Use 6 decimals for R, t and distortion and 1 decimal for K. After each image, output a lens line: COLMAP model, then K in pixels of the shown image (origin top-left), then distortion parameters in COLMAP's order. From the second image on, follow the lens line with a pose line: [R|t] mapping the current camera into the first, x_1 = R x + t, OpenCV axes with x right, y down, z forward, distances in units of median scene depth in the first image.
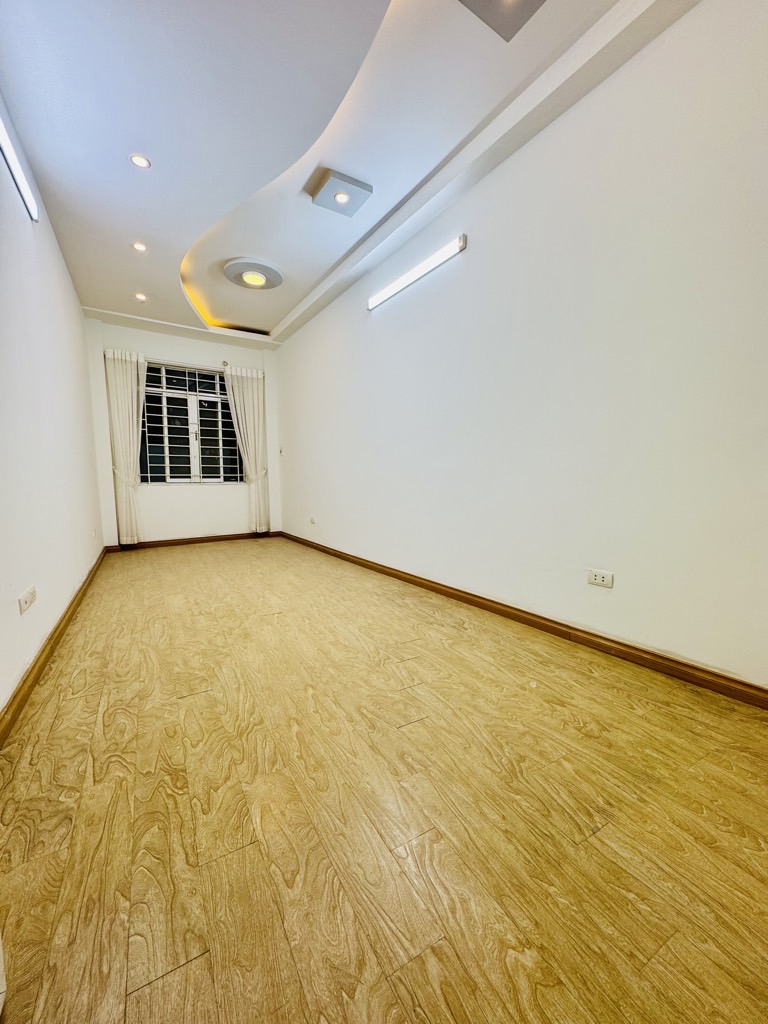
lens RADIAL K [[412.0, 0, 389.4], [0, 412.0, 505.2], [0, 0, 1]] dist [-0.002815, 0.001165]
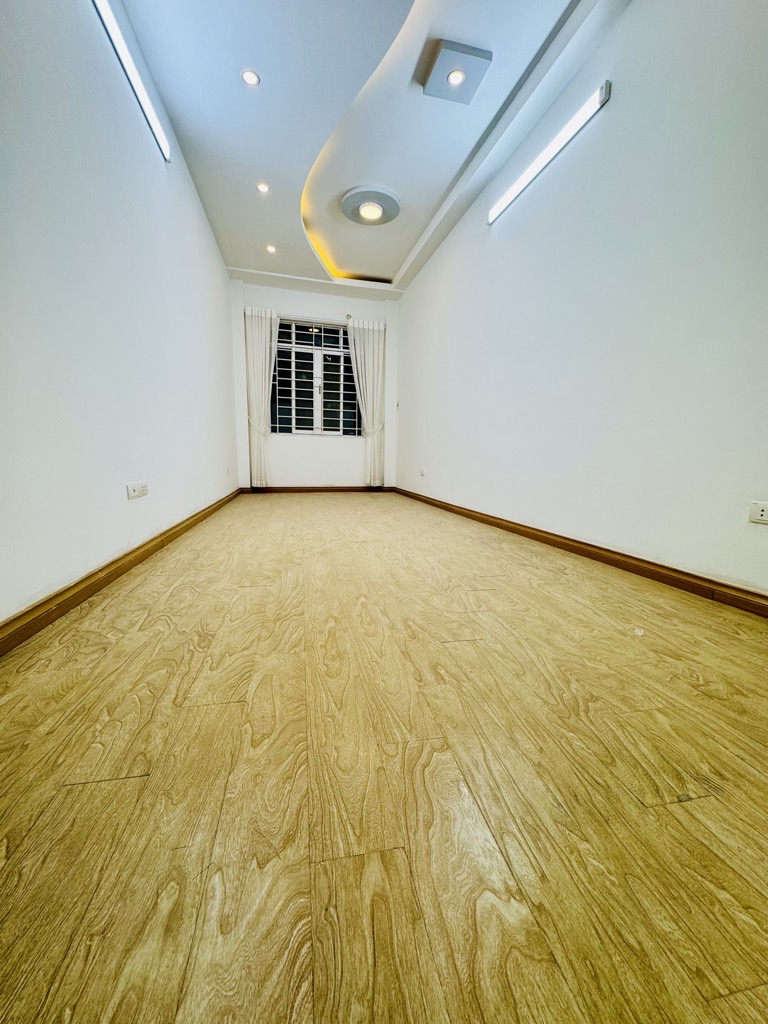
lens RADIAL K [[412.0, 0, 393.2], [0, 412.0, 514.7], [0, 0, 1]] dist [-0.002815, 0.001165]
pose [[0.946804, 0.065736, -0.315027, 0.156030], [-0.048940, 0.996941, 0.060941, 0.209989], [0.318069, -0.042282, 0.947124, 0.164480]]
